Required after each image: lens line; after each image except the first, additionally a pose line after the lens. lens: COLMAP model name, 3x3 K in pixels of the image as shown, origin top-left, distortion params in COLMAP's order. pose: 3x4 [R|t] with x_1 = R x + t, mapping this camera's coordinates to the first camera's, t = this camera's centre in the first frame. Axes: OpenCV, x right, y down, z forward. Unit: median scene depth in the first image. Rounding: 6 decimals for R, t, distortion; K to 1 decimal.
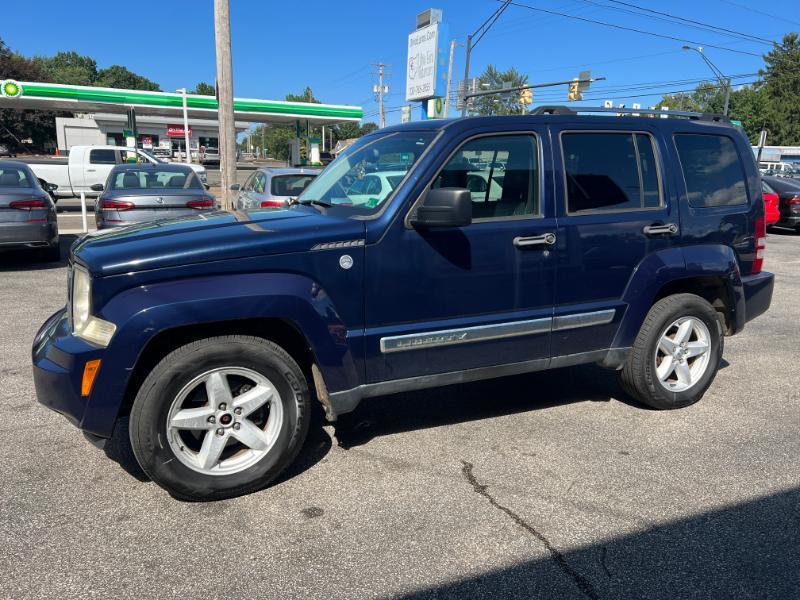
lens RADIAL K [[602.2, 0, 405.1], [0, 602.2, 296.1], [0, 0, 1]] dist [0.048231, -0.054731]
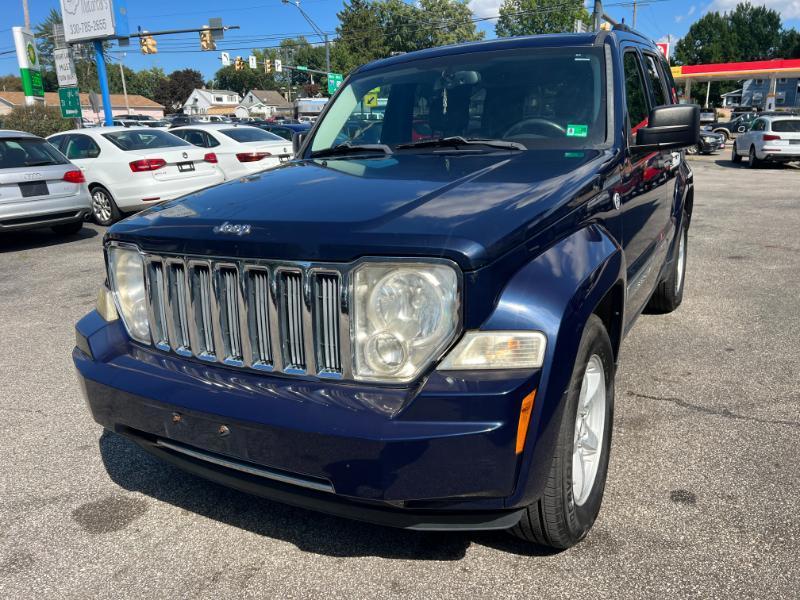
lens RADIAL K [[602.2, 0, 407.0], [0, 602.2, 300.1], [0, 0, 1]] dist [0.048231, -0.054731]
pose [[0.808560, -0.209935, 0.549690, -0.633303], [0.169970, 0.977695, 0.123381, -0.059059], [-0.563331, -0.006331, 0.826207, 0.376376]]
